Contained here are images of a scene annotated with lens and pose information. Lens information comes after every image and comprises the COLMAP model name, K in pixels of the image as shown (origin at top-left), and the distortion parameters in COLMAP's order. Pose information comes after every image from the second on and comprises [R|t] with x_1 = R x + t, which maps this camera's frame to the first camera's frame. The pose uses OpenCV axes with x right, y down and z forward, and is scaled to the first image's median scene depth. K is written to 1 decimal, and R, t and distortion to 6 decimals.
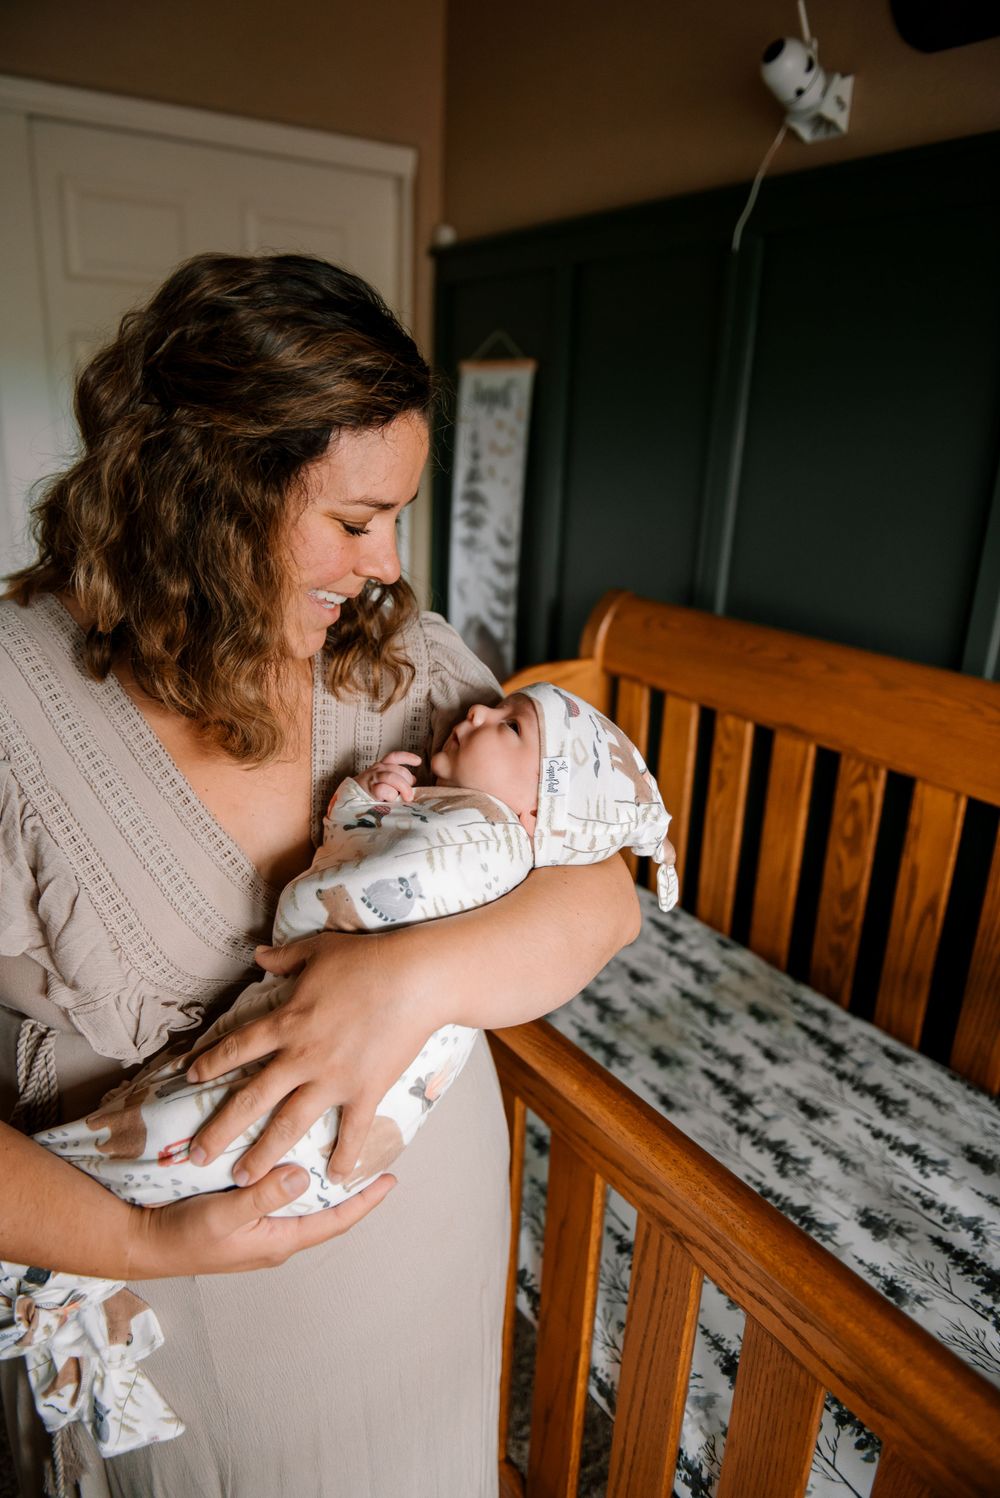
lens RADIAL K [[1002.5, 0, 482.1], [0, 1002.5, 750.4], [0, 0, 1]] dist [0.001679, -0.029017]
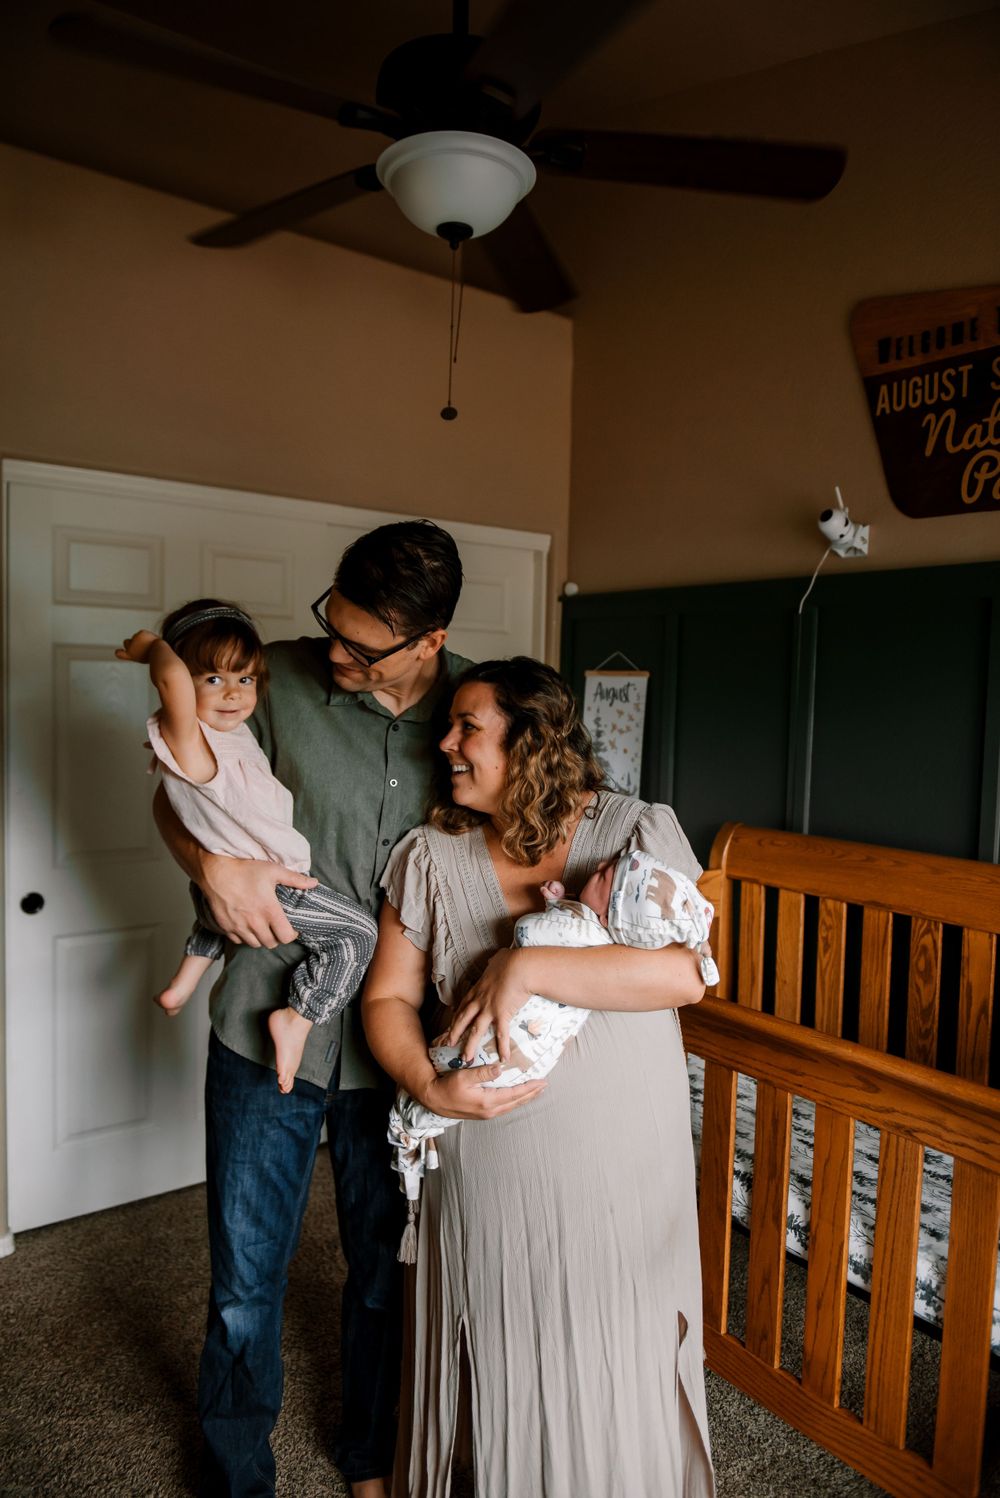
lens RADIAL K [[1034.8, 0, 479.9], [0, 1034.8, 750.4], [0, 0, 1]] dist [0.029027, -0.049075]
pose [[0.997735, -0.011893, 0.066211, -0.515928], [0.028300, 0.967122, -0.252735, 0.174267], [-0.061028, 0.254036, 0.965268, -0.737770]]
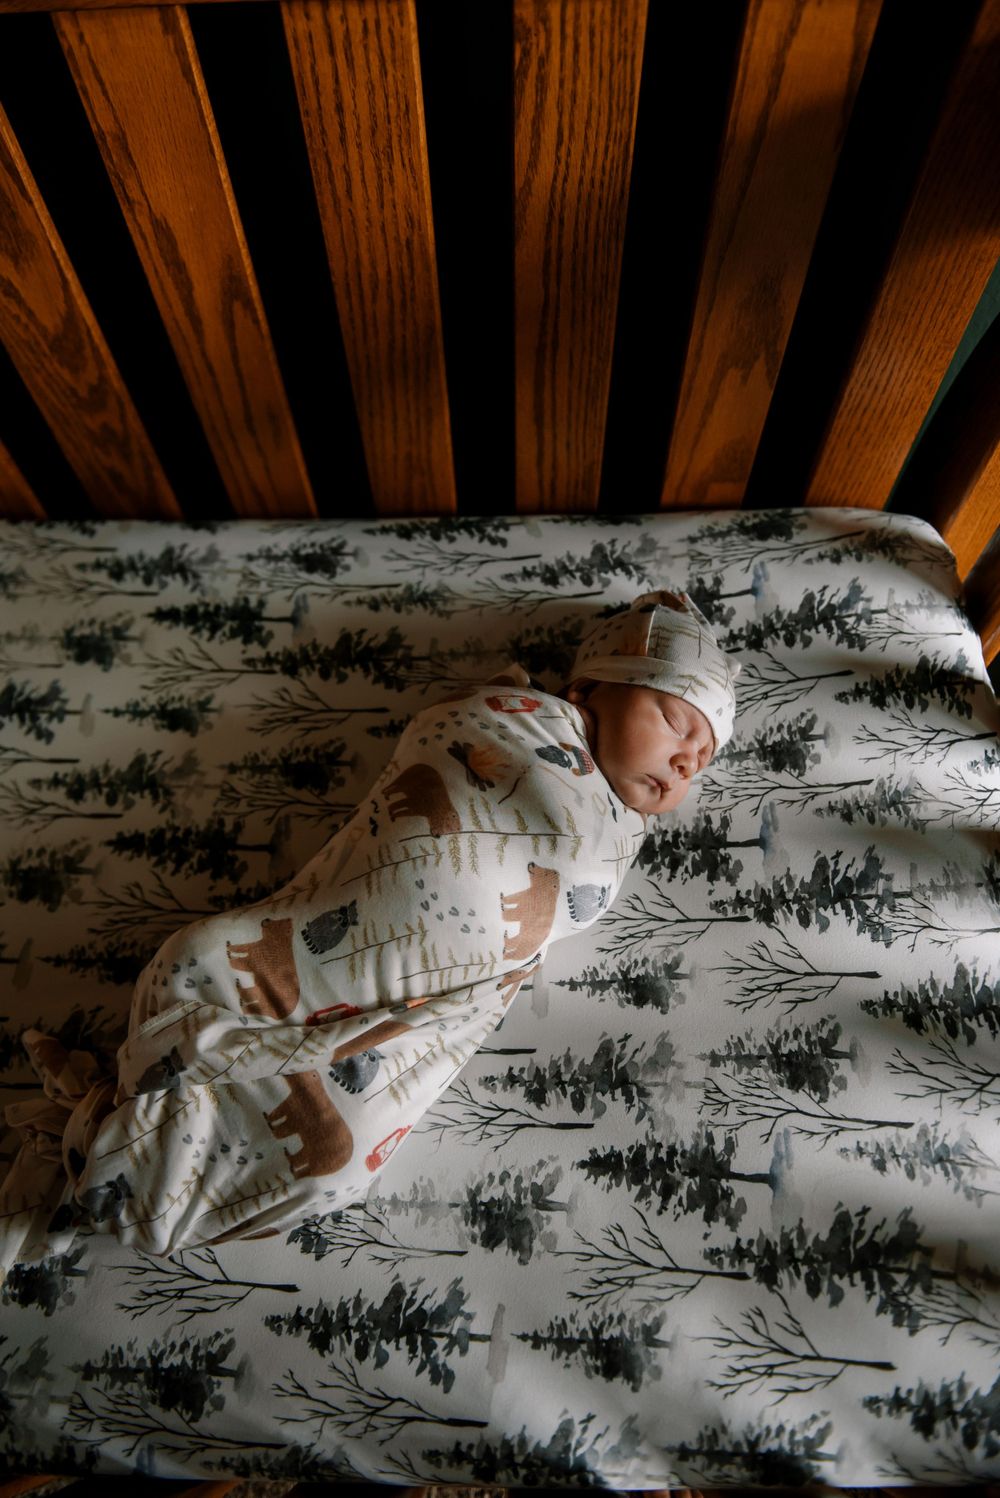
lens RADIAL K [[1001.7, 0, 481.6], [0, 1001.7, 750.7], [0, 0, 1]] dist [0.002216, -0.026102]
pose [[0.567861, -0.751509, 0.335810, 0.212181], [0.310709, 0.573491, 0.758003, -0.049785], [-0.762230, -0.326101, 0.559164, 0.642009]]
